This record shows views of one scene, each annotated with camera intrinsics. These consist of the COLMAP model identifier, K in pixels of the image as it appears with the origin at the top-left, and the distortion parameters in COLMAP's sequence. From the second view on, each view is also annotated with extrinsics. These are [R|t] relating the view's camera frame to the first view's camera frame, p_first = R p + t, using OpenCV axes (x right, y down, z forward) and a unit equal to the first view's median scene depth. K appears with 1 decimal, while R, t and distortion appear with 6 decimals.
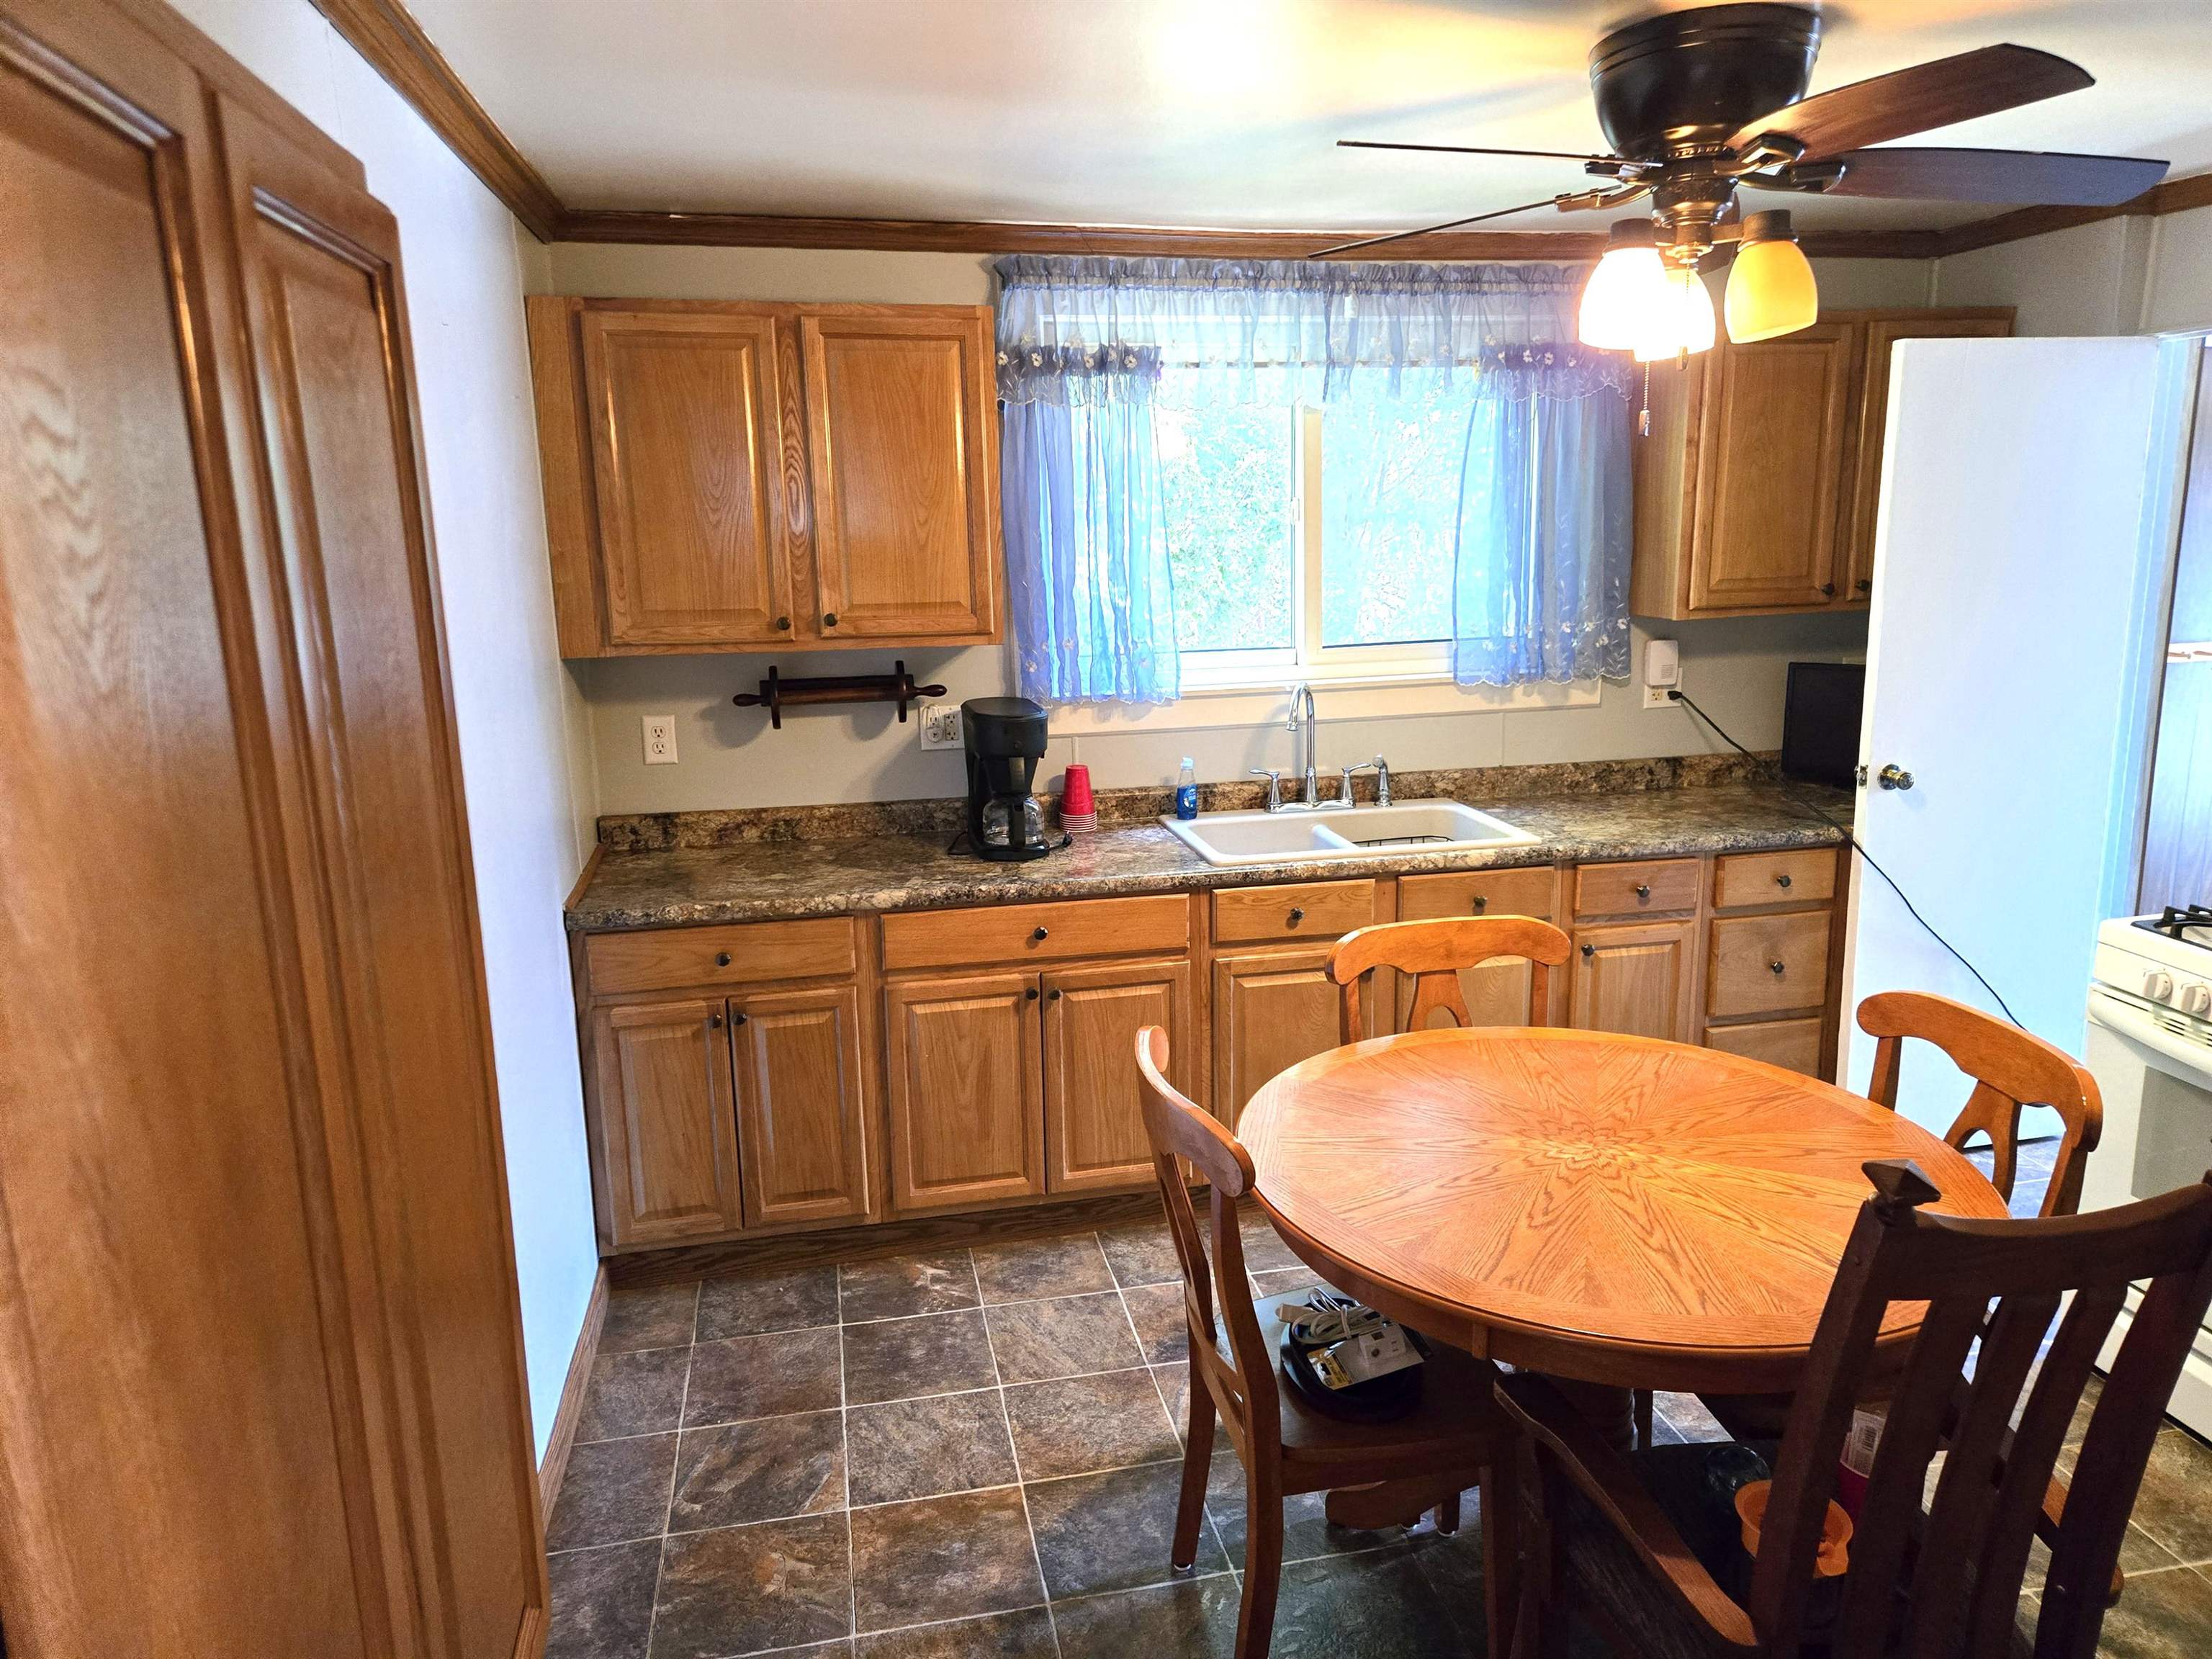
lens RADIAL K [[1481.8, 0, 1116.5], [0, 1481.8, 817.5], [0, 0, 1]] dist [0.000173, -0.002465]
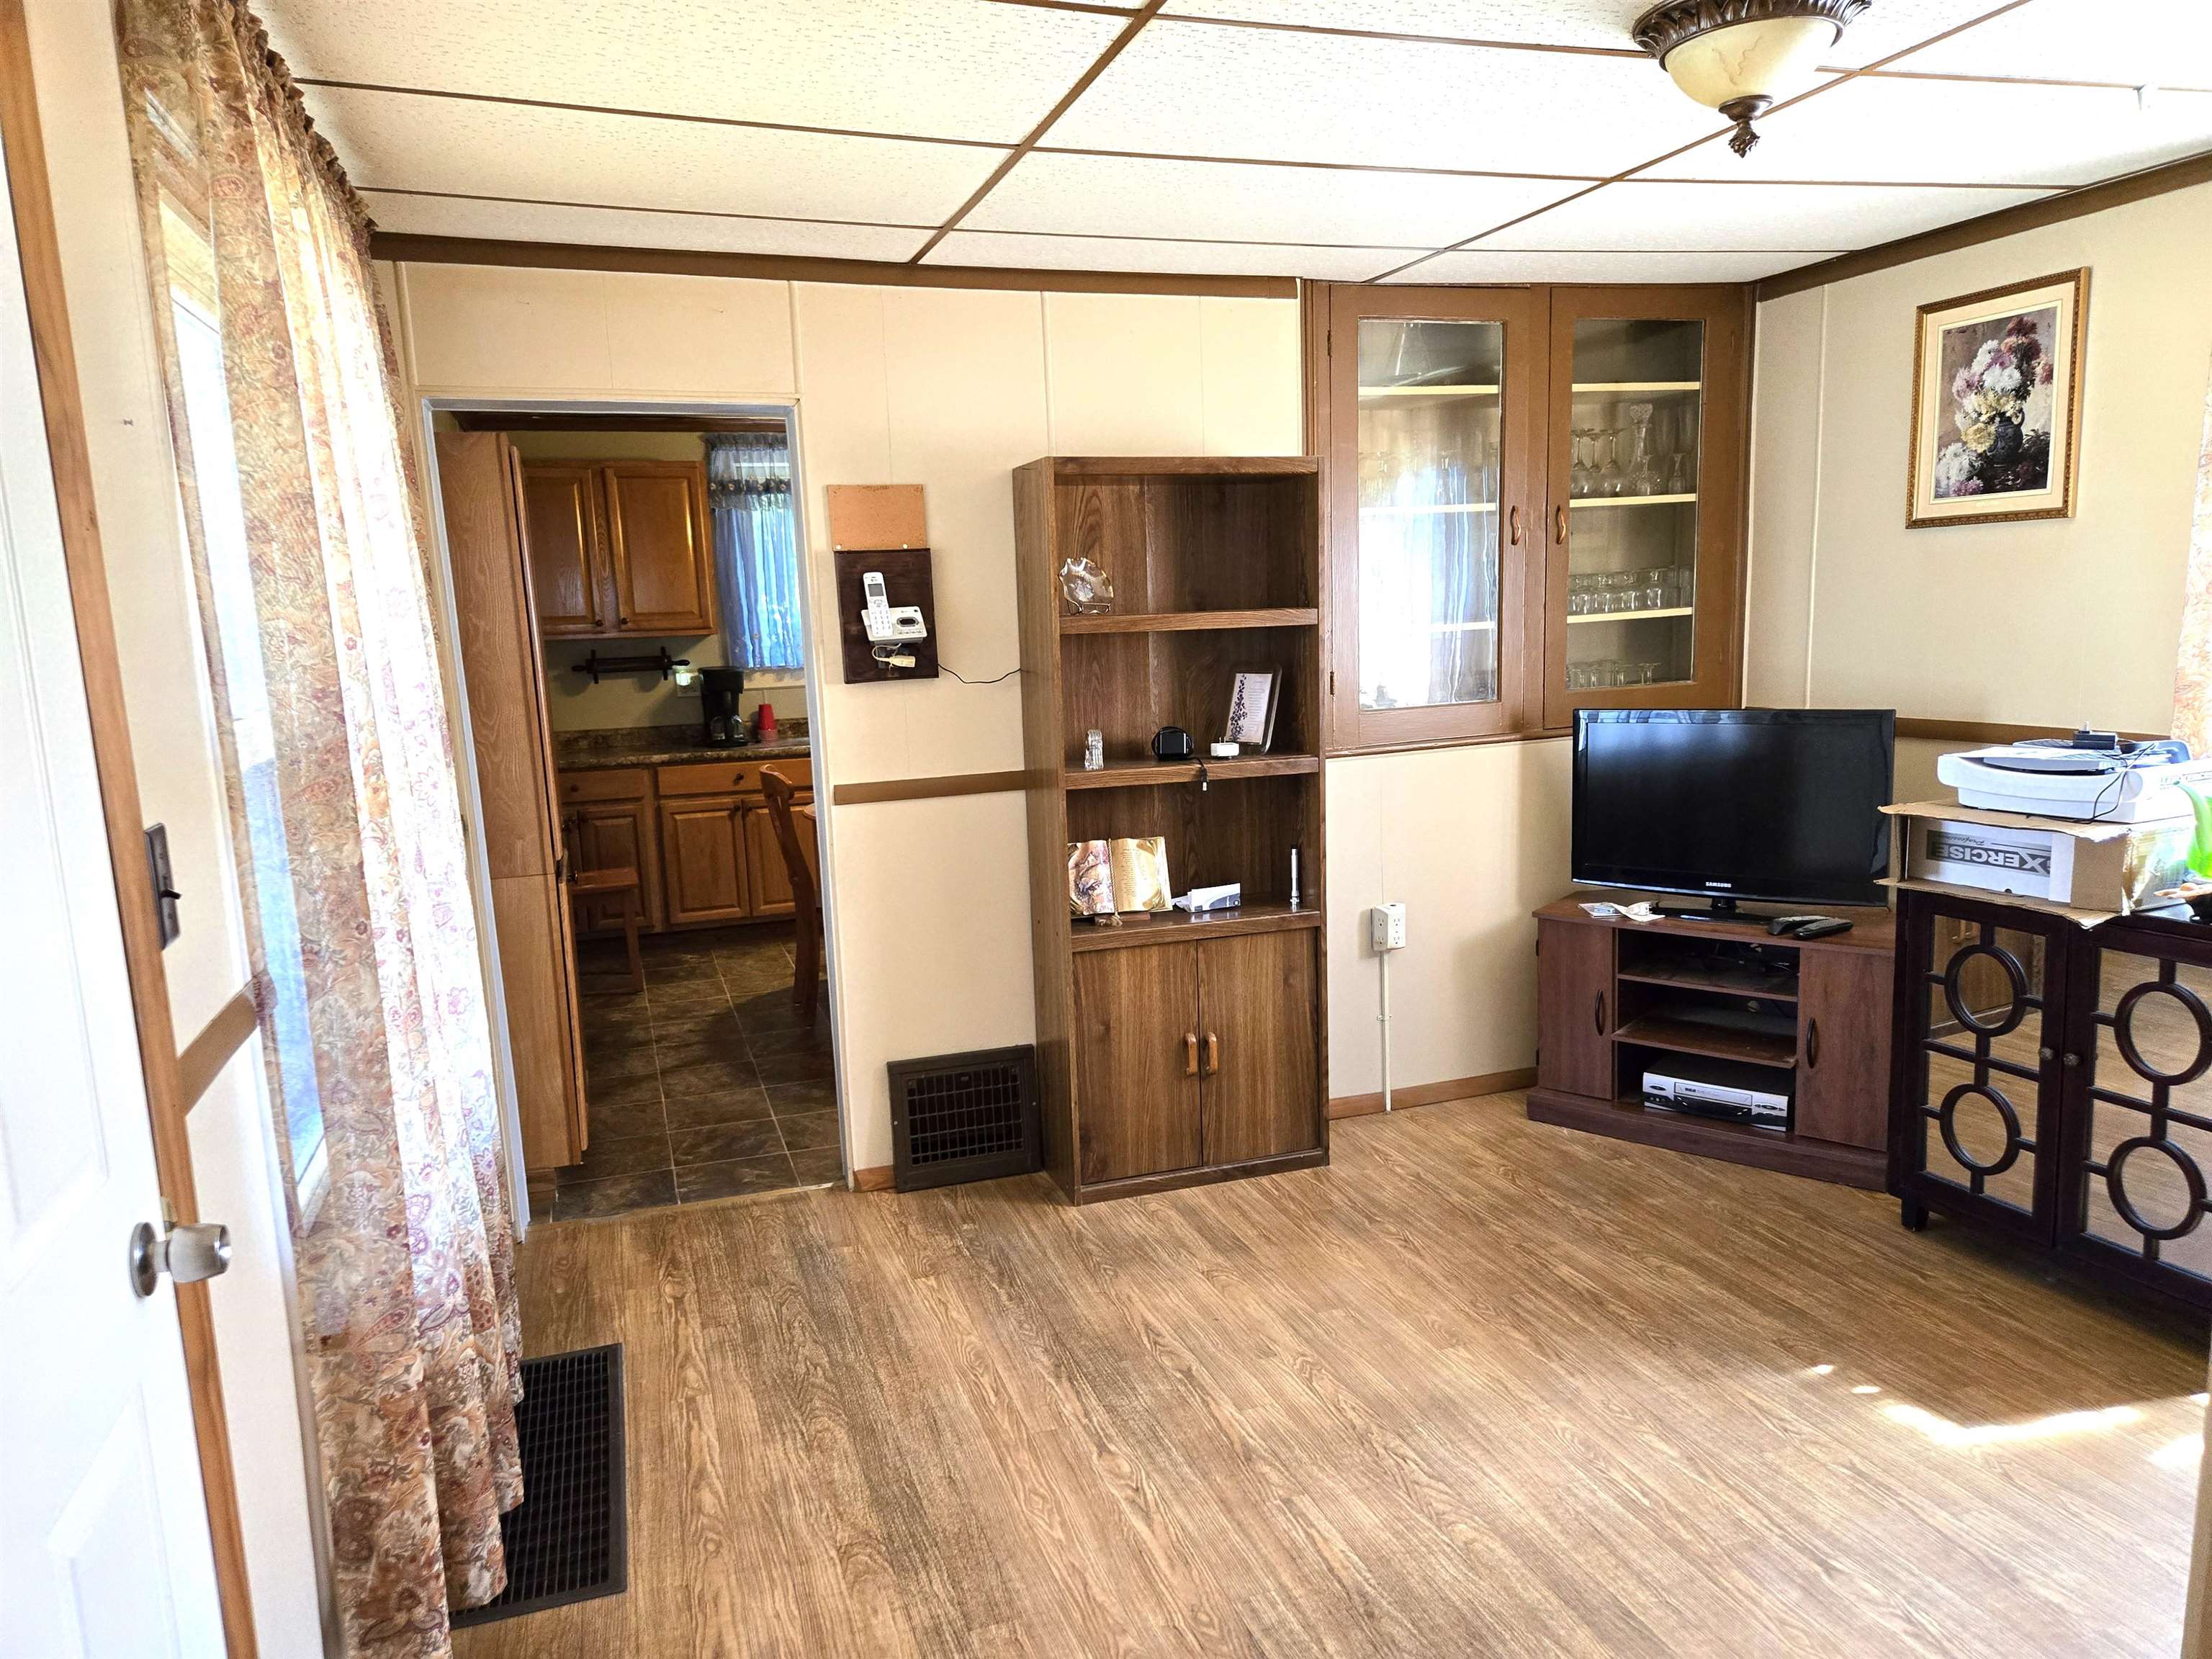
lens RADIAL K [[1481.8, 0, 1095.8], [0, 1481.8, 849.3], [0, 0, 1]] dist [0.000173, -0.002465]
pose [[0.991588, -0.042223, 0.122357, 0.158171], [0.048149, 0.997786, -0.045883, 0.265614], [-0.120148, 0.051389, 0.991425, -0.920002]]
